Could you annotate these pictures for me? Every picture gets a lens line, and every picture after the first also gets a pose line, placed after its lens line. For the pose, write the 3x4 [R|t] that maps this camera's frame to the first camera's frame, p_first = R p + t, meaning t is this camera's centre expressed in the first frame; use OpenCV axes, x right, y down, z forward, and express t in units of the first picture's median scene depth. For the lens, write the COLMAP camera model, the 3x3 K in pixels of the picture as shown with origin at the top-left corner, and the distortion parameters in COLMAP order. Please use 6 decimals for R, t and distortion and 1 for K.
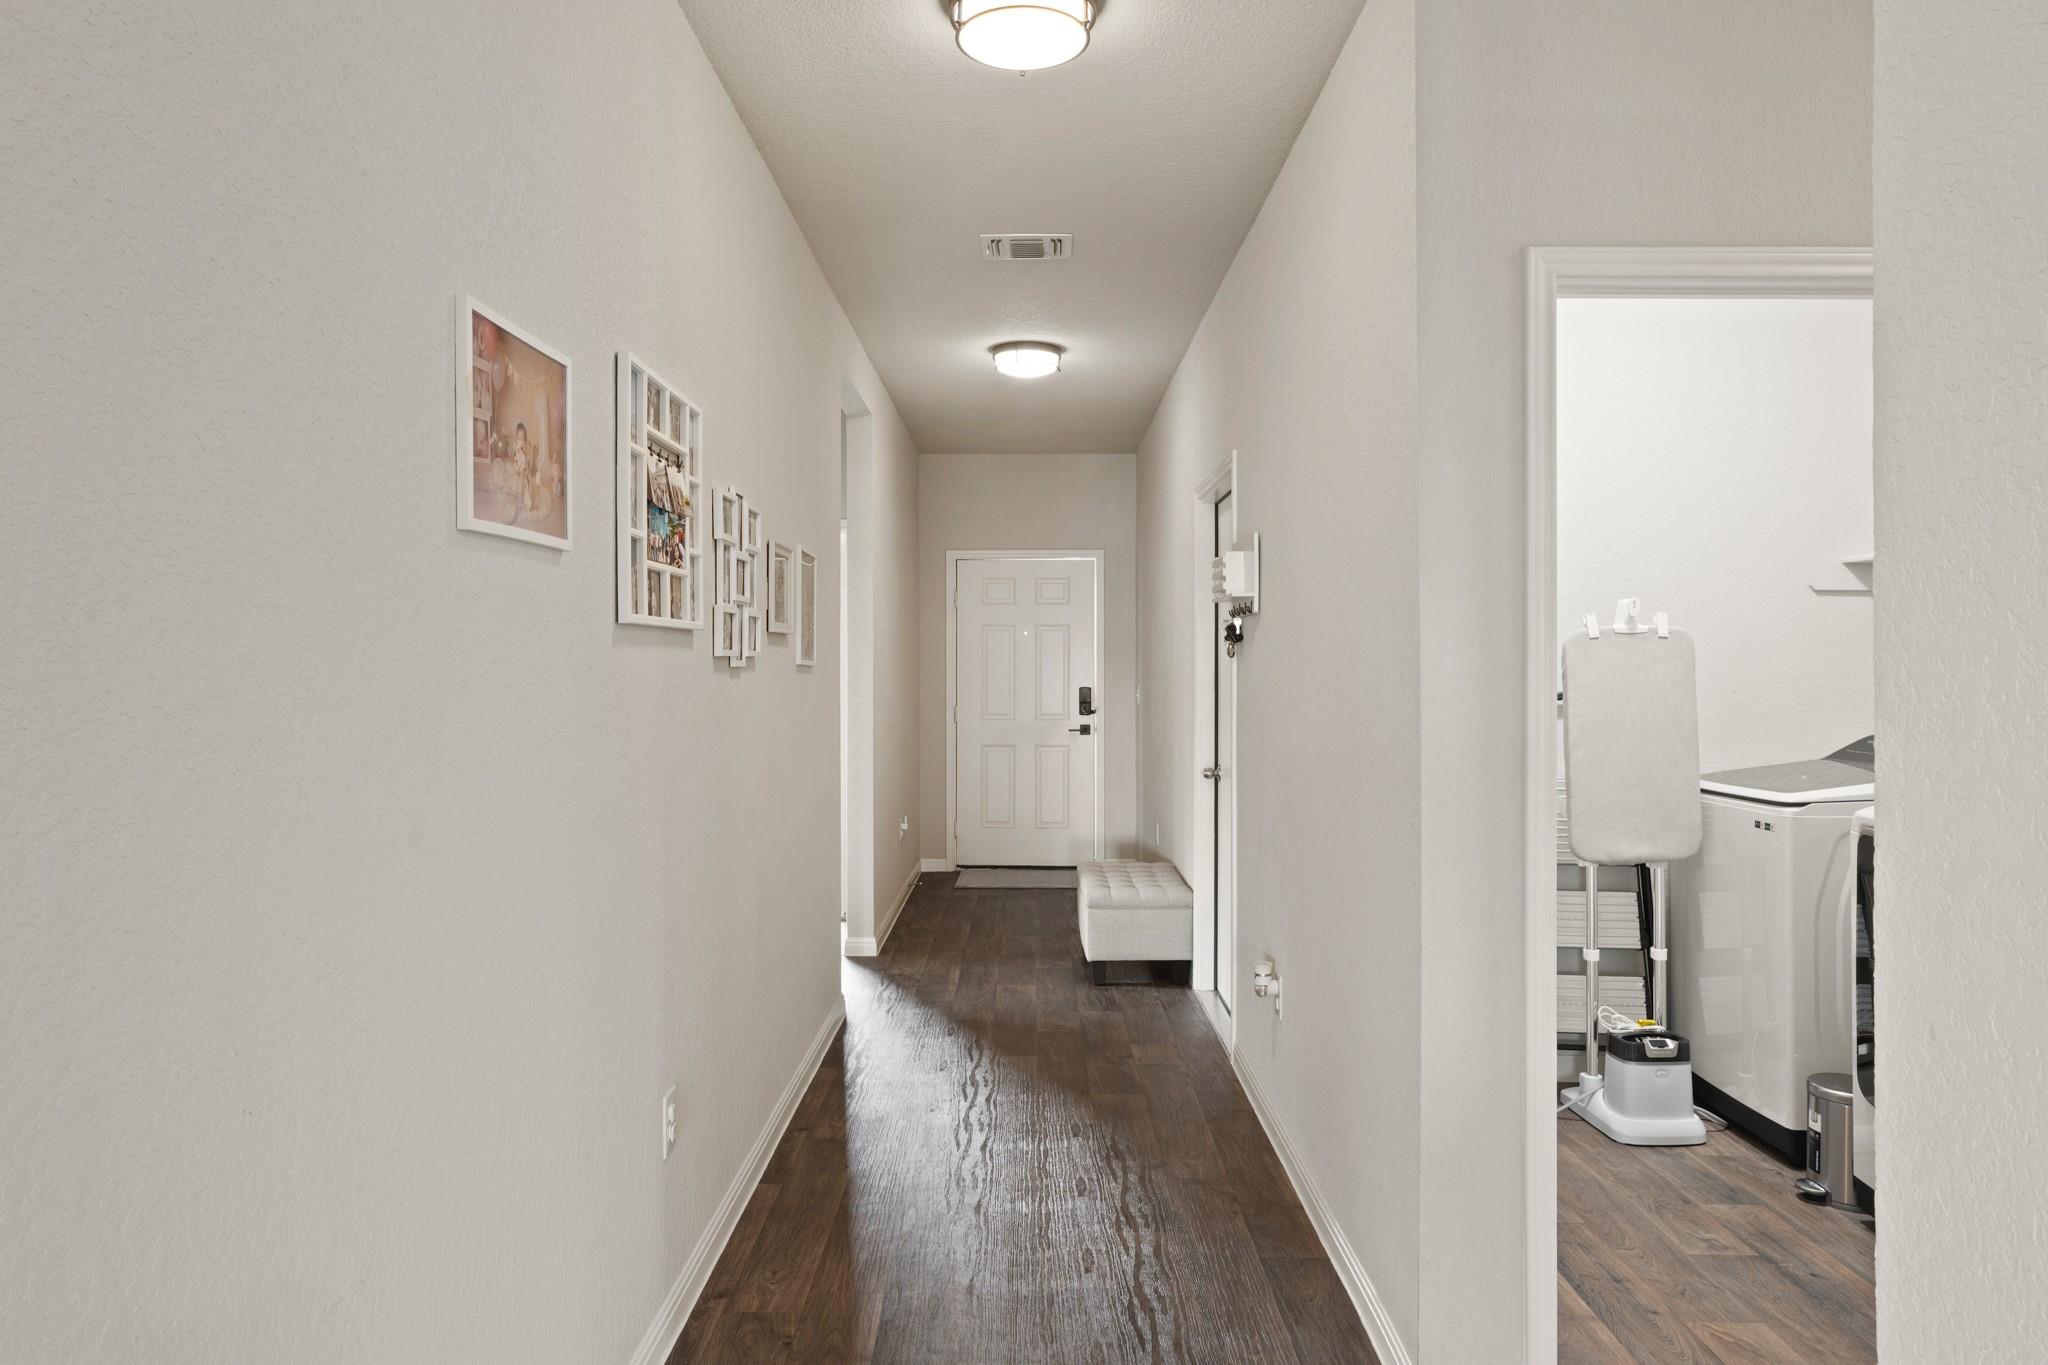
lens RADIAL K [[1280.1, 0, 1024.0], [0, 1280.1, 682.5], [0, 0, 1]] dist [-0.003849, 0.001191]
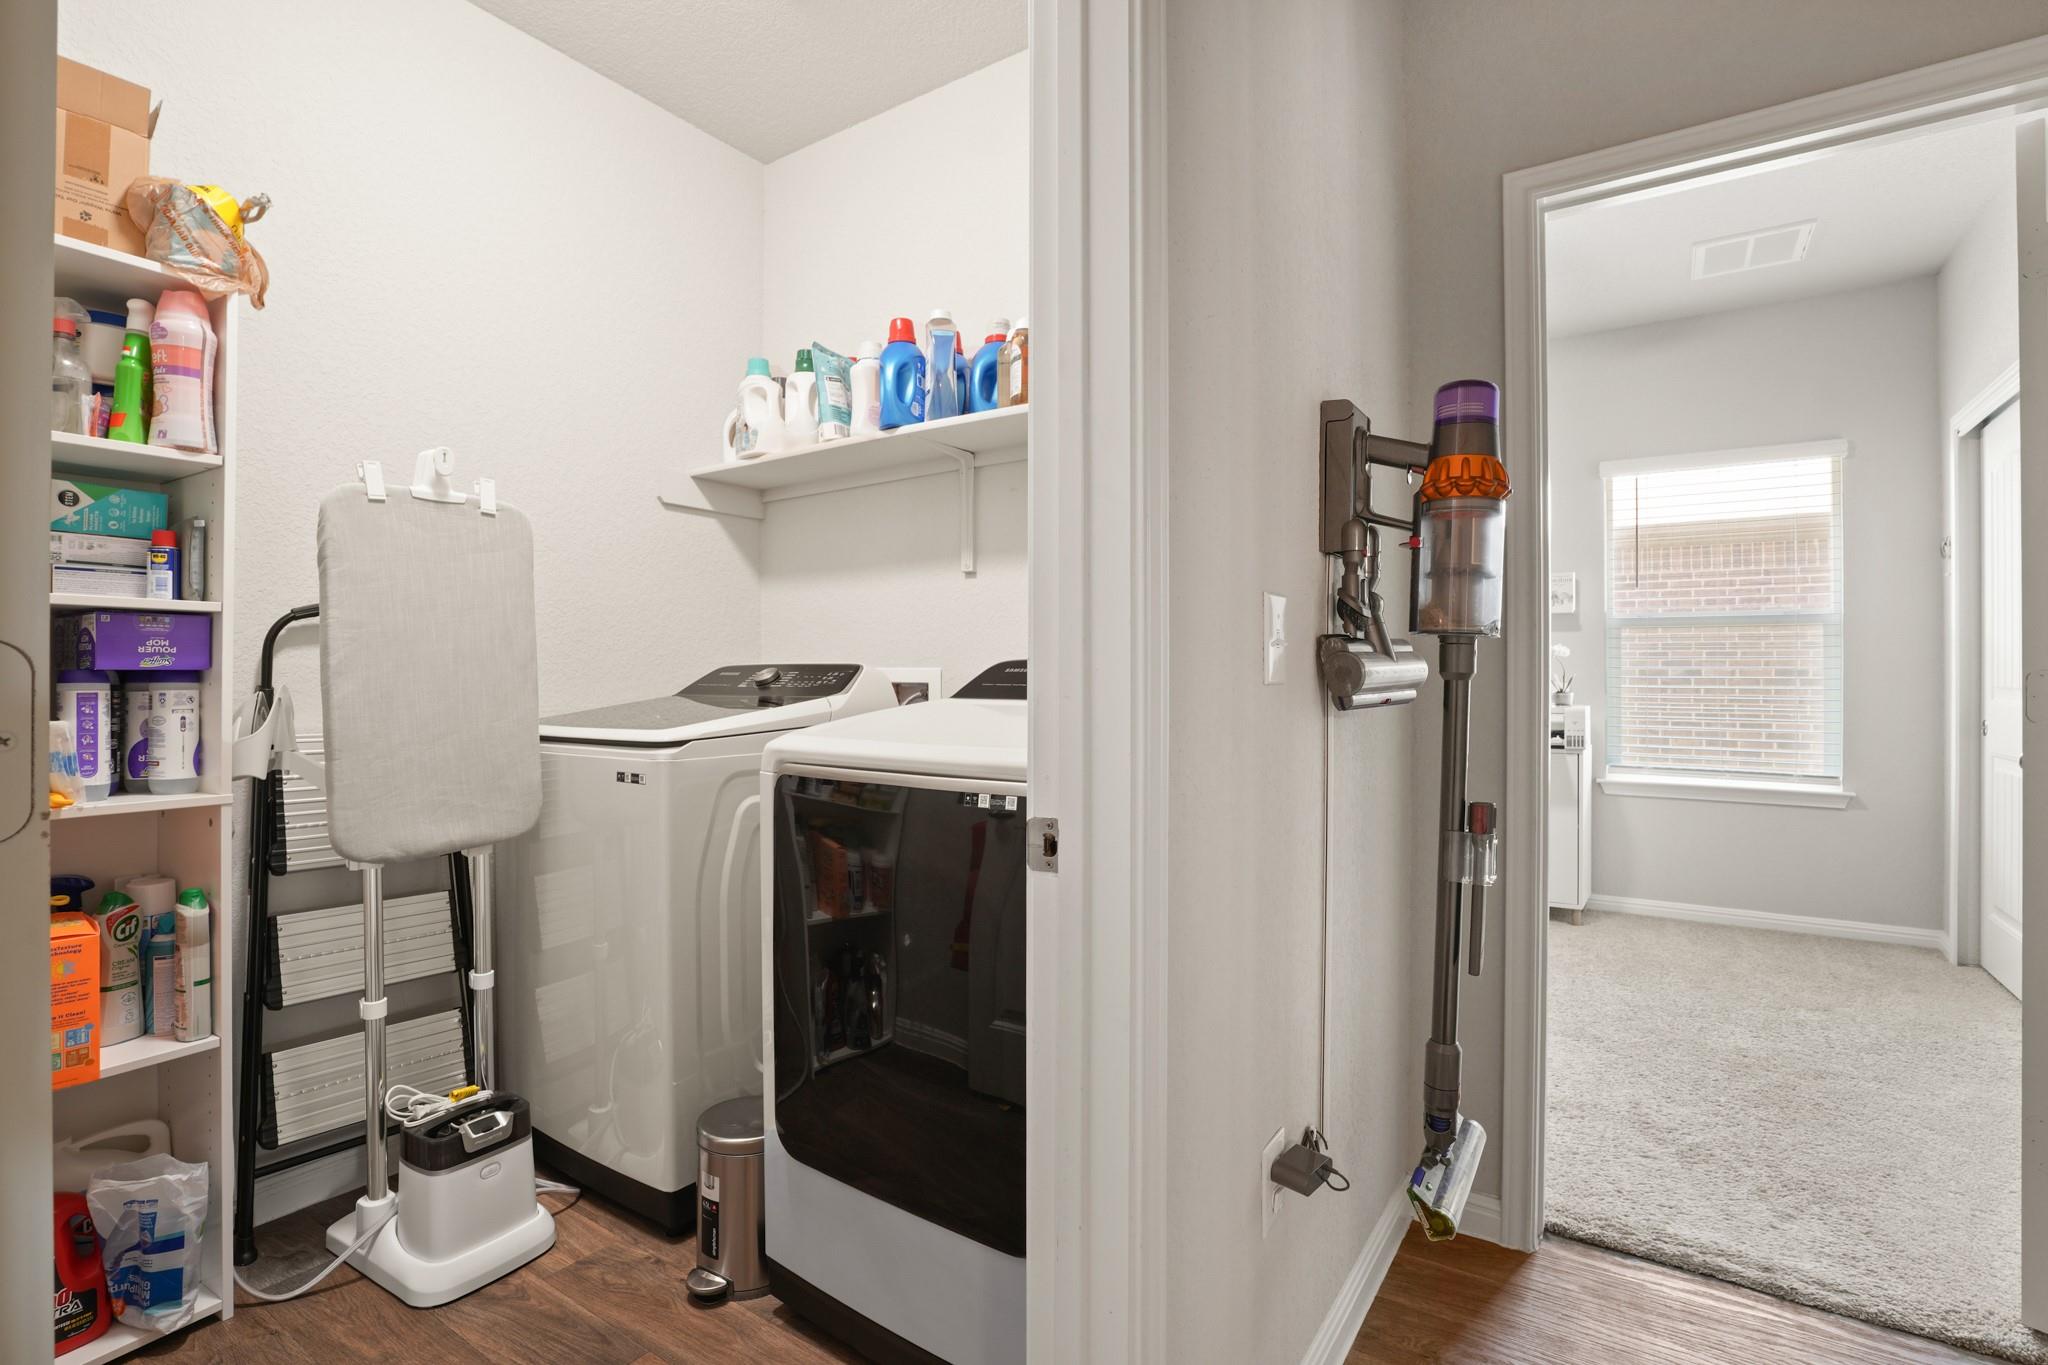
lens RADIAL K [[952.0, 0, 1015.9], [0, 952.0, 661.7], [0, 0, 1]] dist [-0.027725, 0.000477]
pose [[0.555886, 0.011097, 0.831185, 0.240619], [0.008240, 0.999788, -0.018858, 0.055176], [-0.831218, 0.017332, 0.555677, 0.491235]]
